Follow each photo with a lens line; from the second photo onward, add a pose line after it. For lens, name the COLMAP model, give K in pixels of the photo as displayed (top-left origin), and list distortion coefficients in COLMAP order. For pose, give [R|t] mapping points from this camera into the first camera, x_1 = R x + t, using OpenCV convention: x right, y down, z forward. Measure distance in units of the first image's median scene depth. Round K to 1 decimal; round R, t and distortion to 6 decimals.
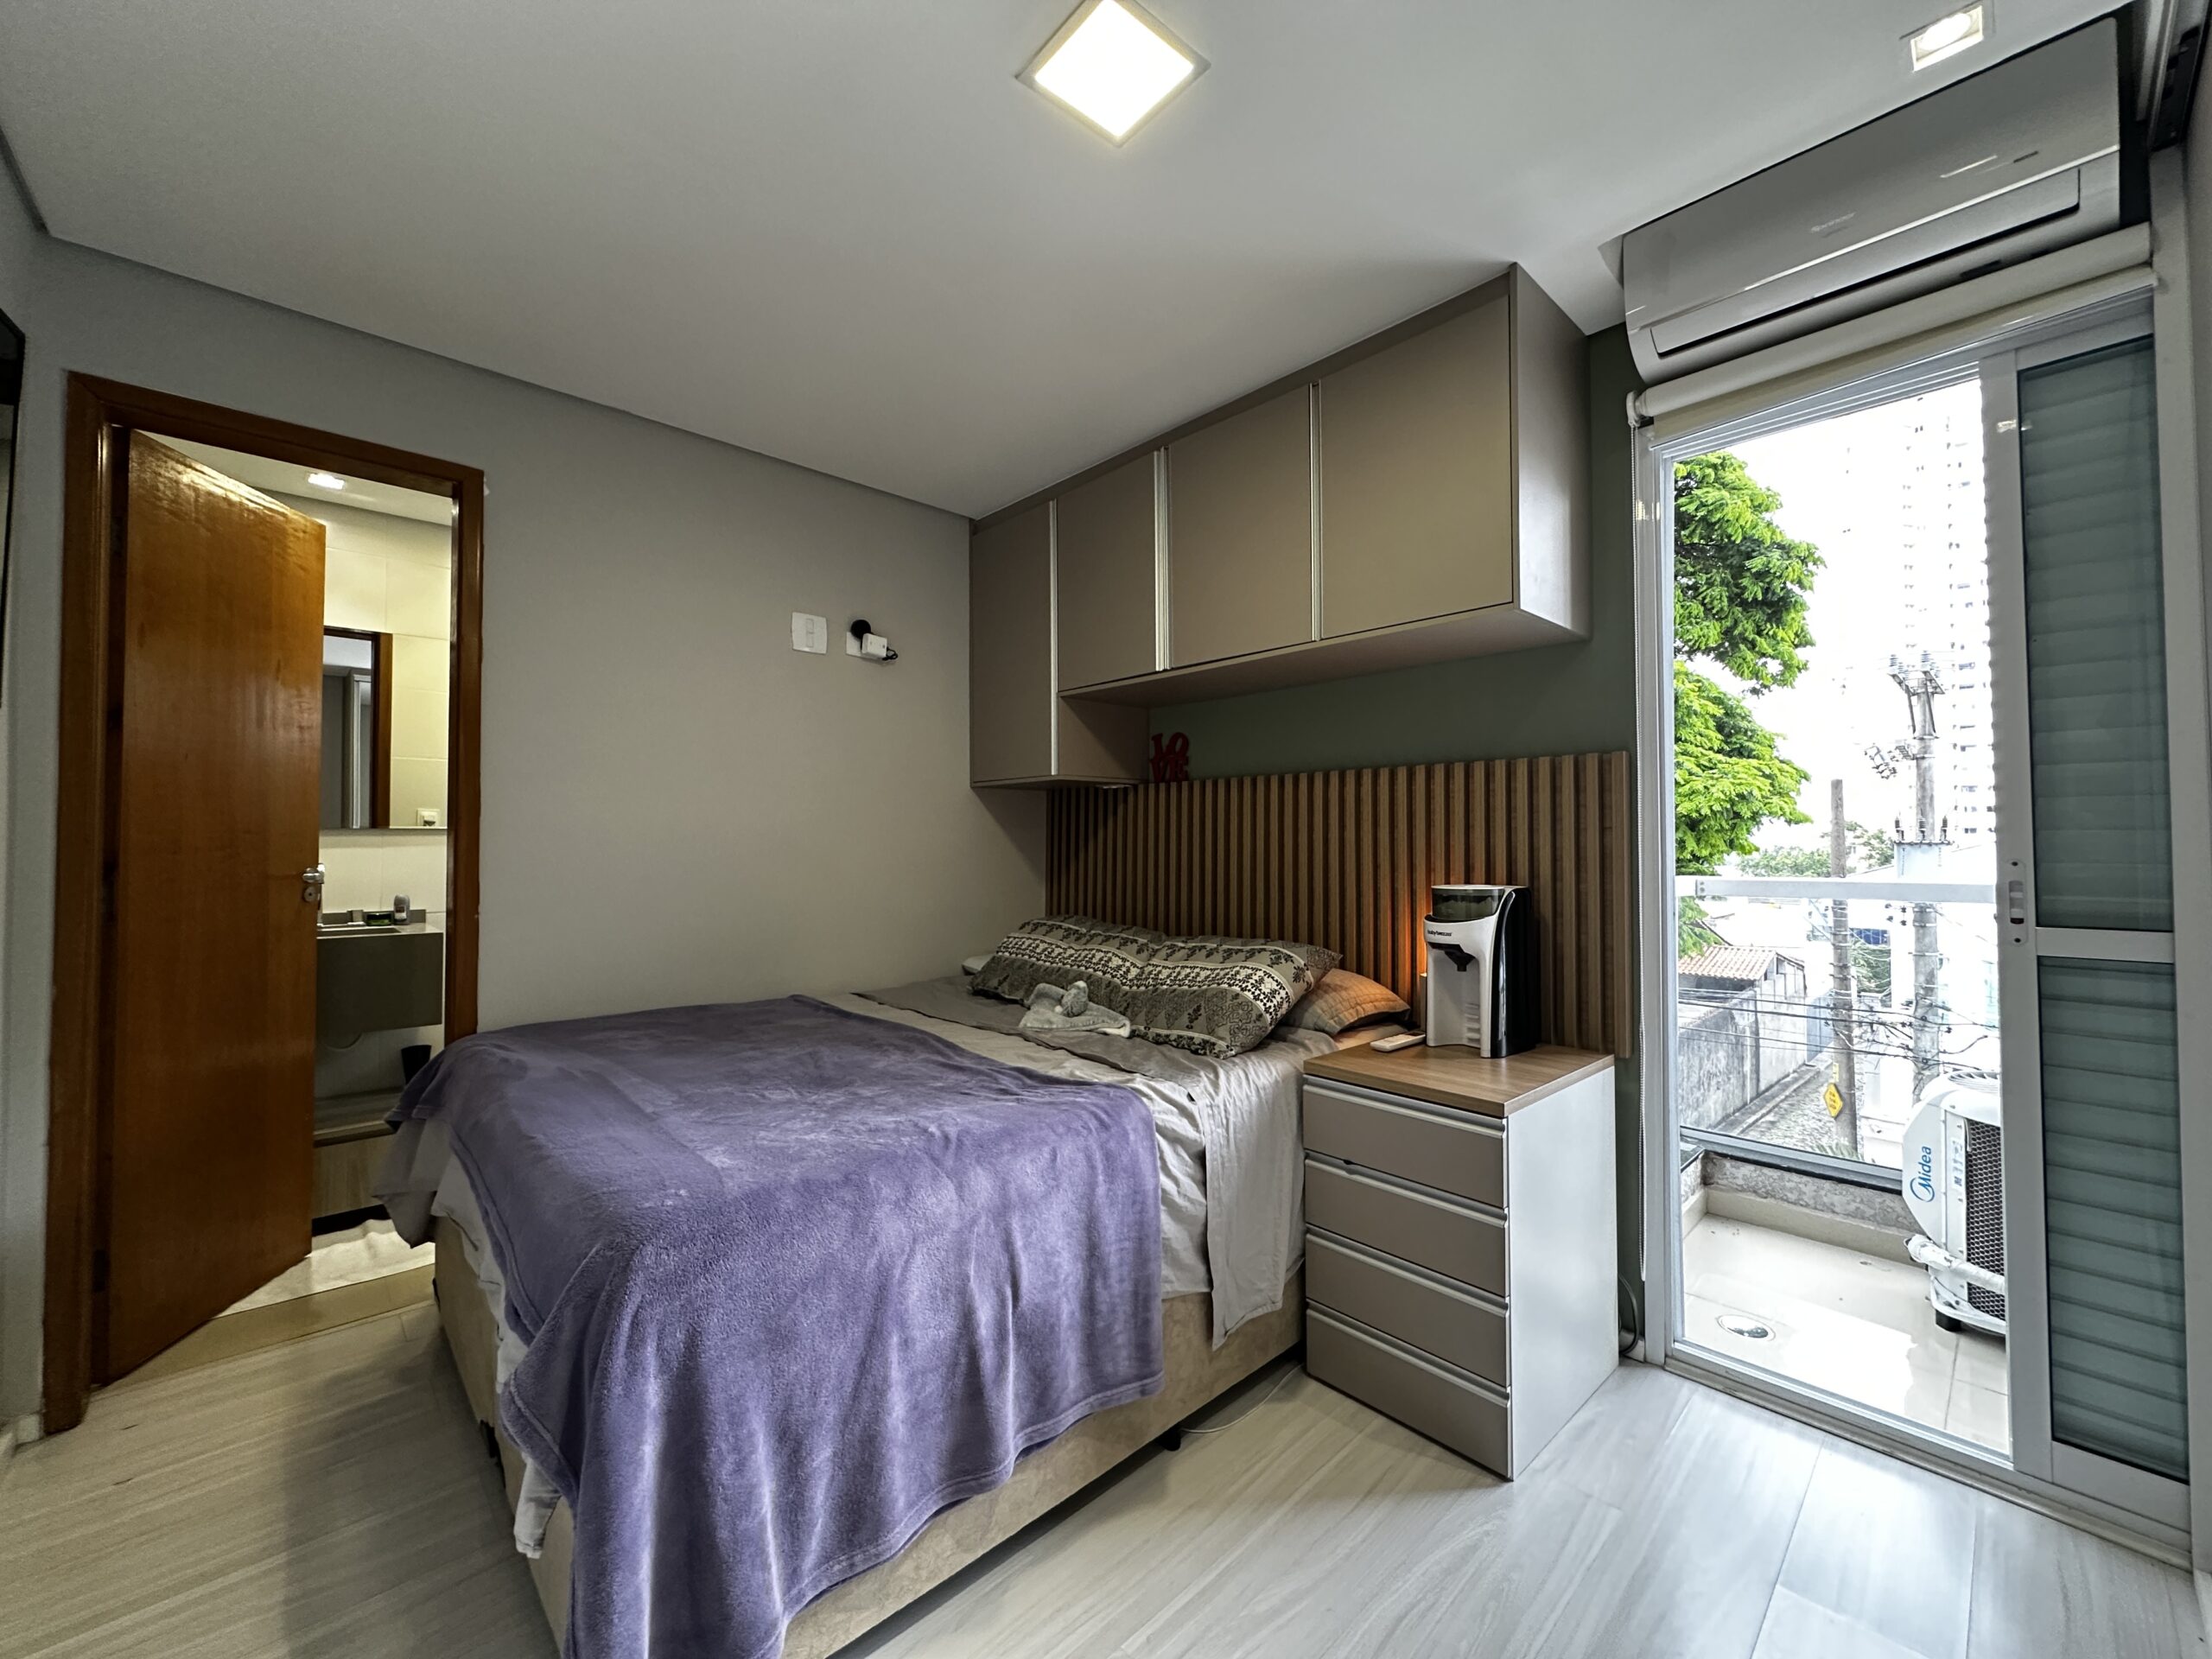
lens RADIAL K [[882.0, 0, 1105.8], [0, 882.0, 826.6], [0, 0, 1]] dist [-0.003497, 0.000474]
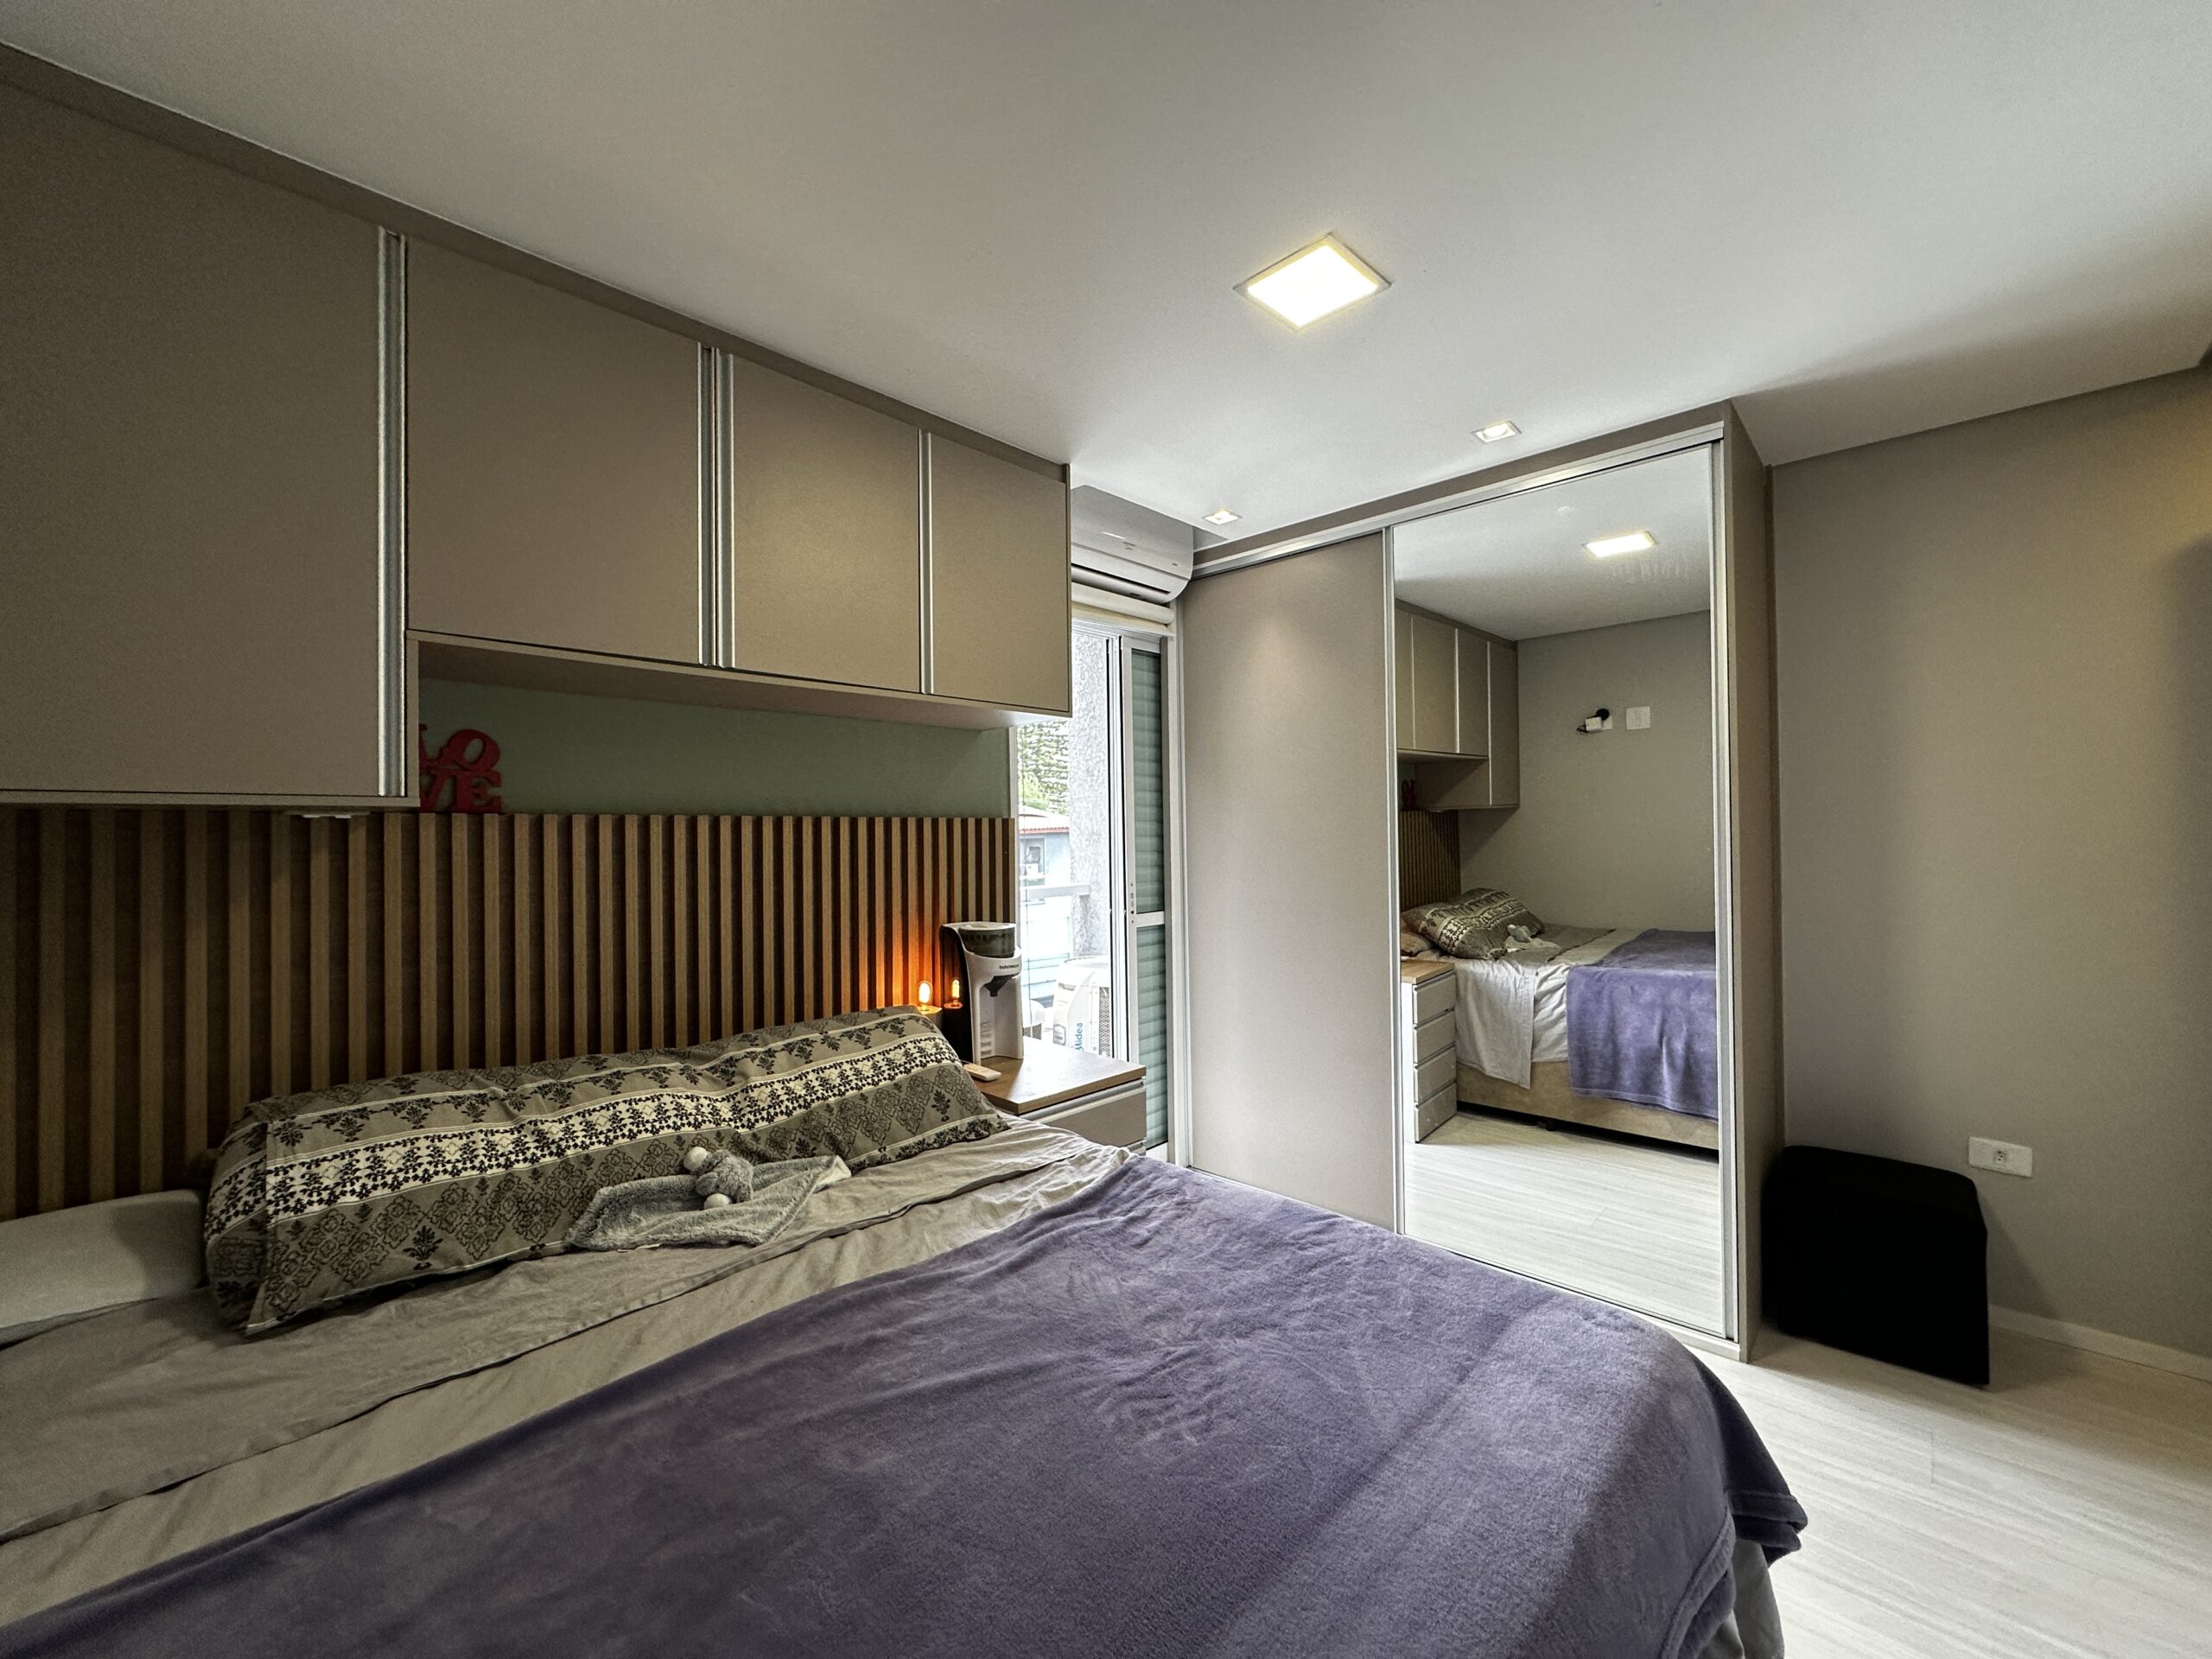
lens RADIAL K [[889.2, 0, 1106.0], [0, 889.2, 829.5], [0, 0, 1]] dist [0.001343, 0.000514]
pose [[-0.064470, 0.005093, 0.997907, -0.719455], [-0.007547, 0.999956, -0.005591, -0.051197], [-0.997891, -0.007892, -0.064429, 0.808158]]
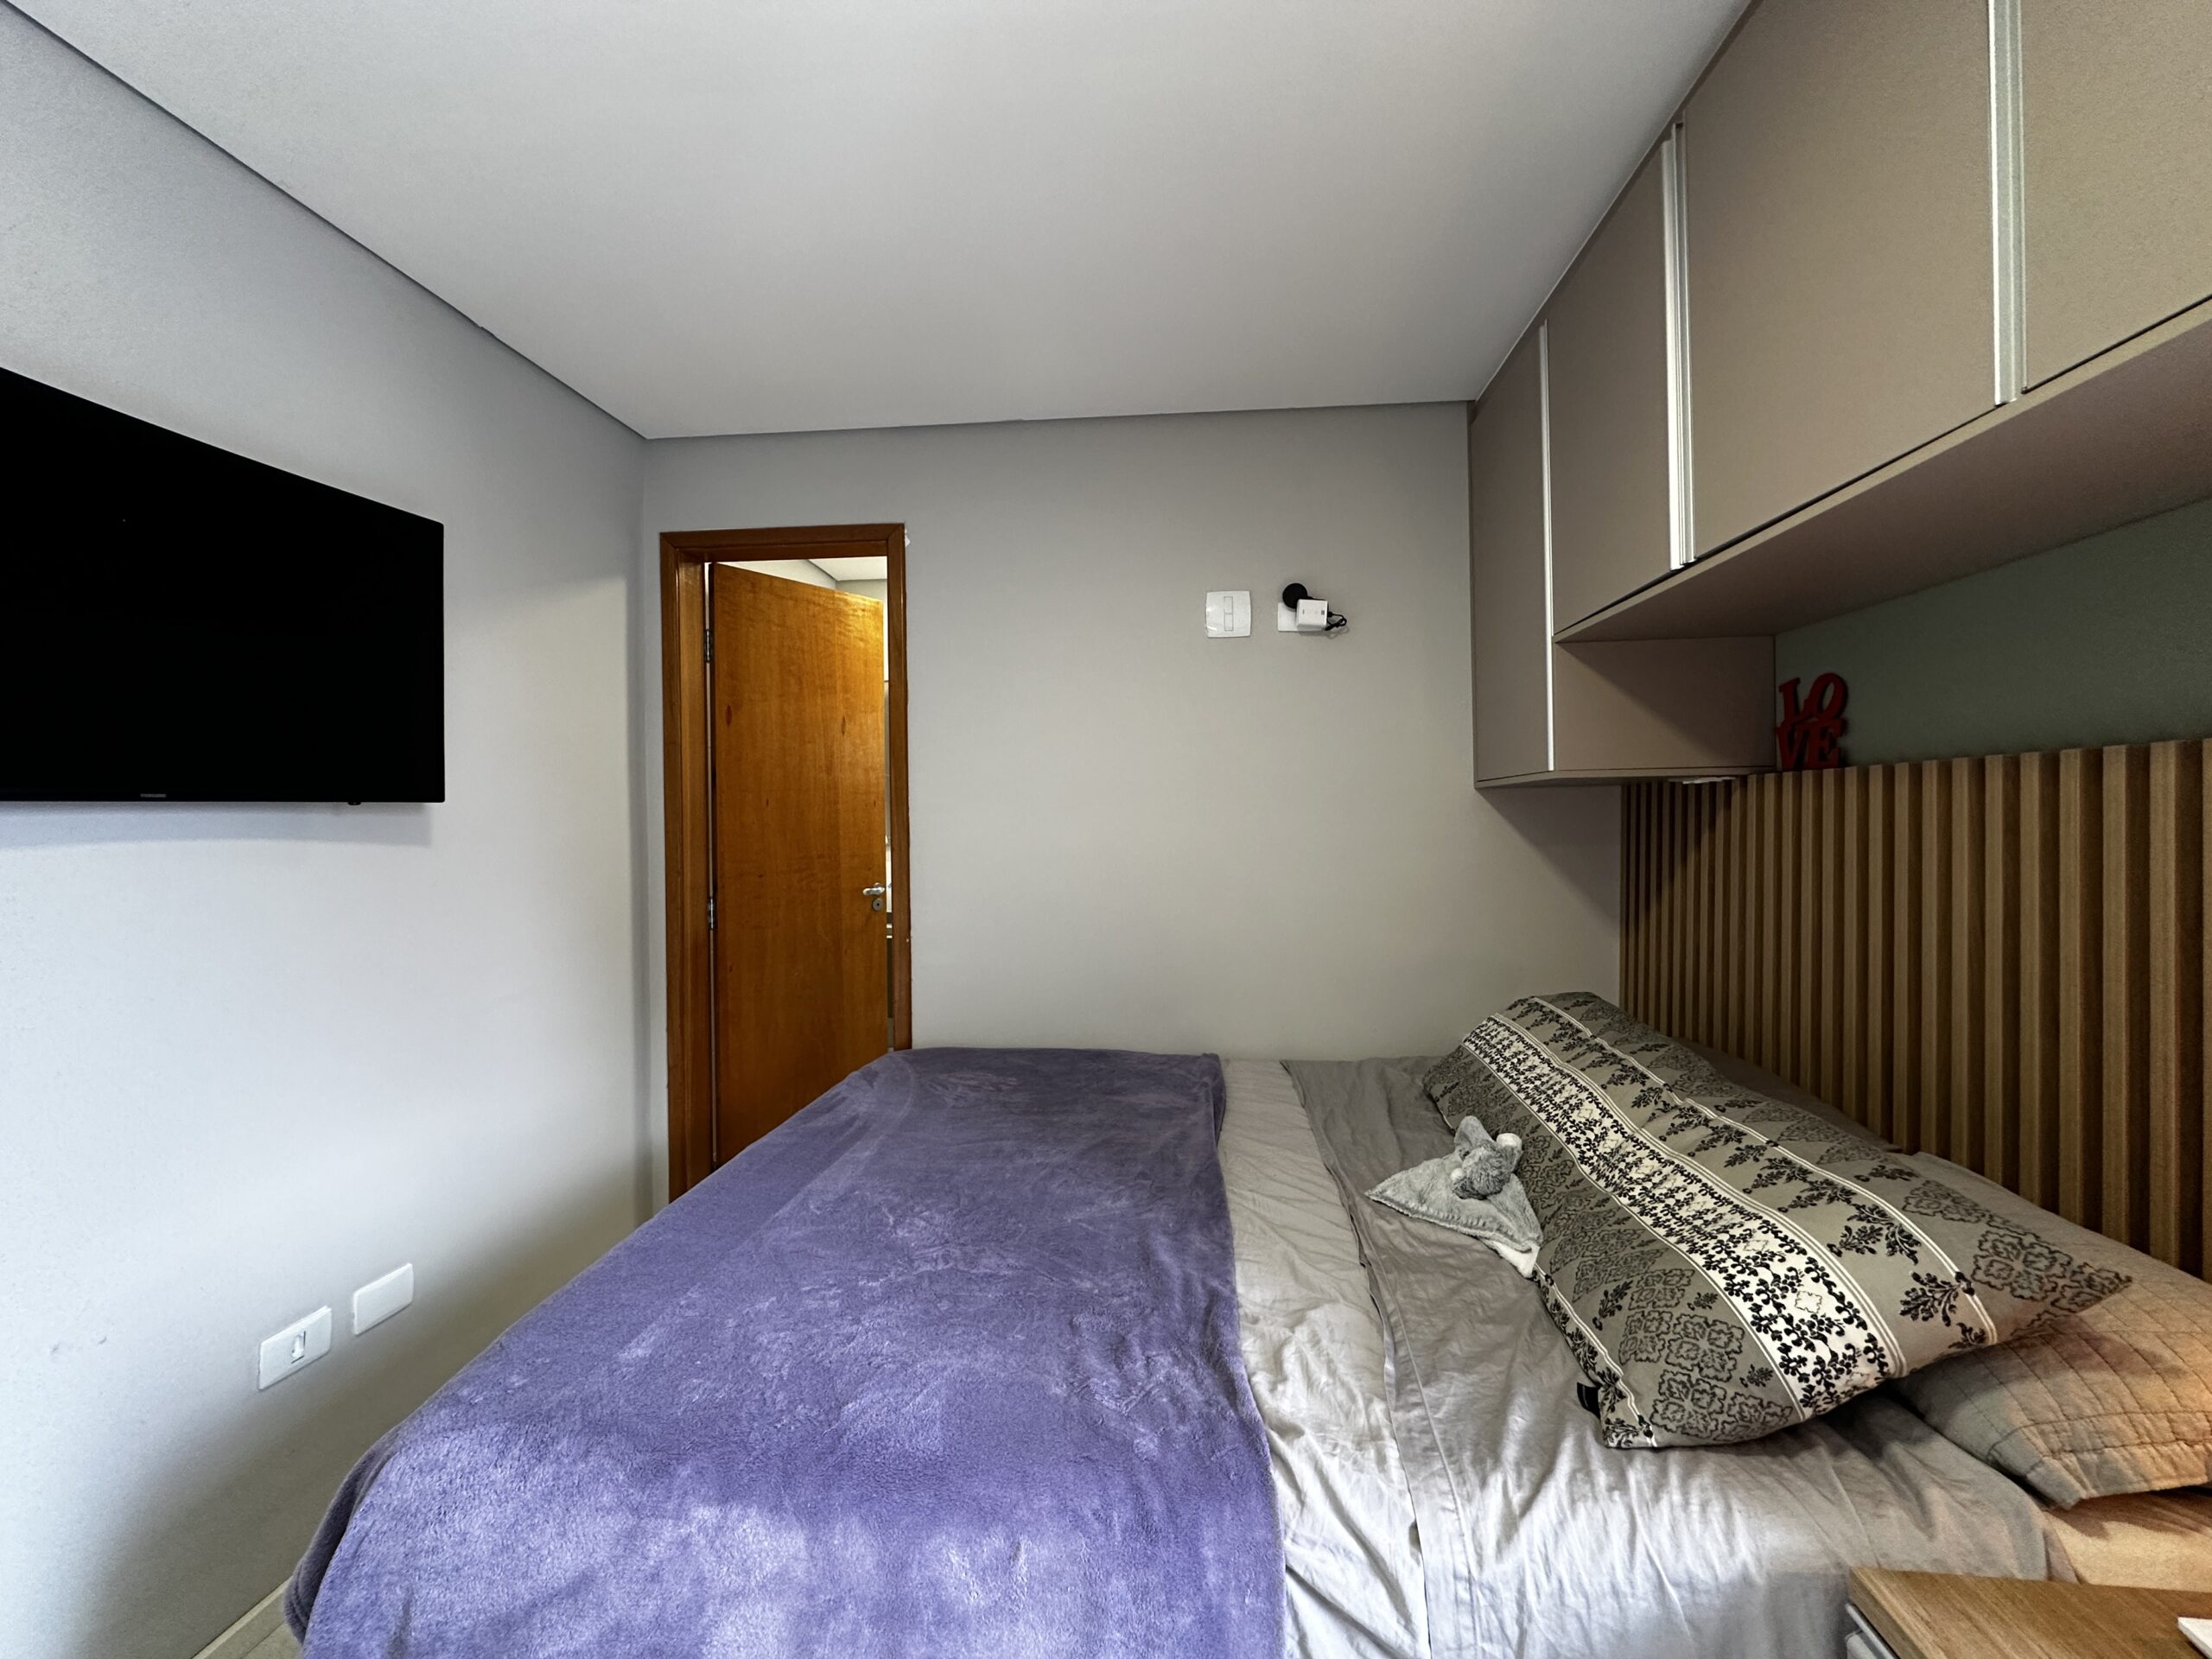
lens RADIAL K [[882.0, 0, 1105.8], [0, 882.0, 826.6], [0, 0, 1]] dist [-0.003497, 0.000474]
pose [[0.666450, -0.003177, -0.745543, 0.244163], [0.026352, 0.999466, 0.019297, -0.049526], [0.745084, -0.032508, 0.666178, 0.446390]]
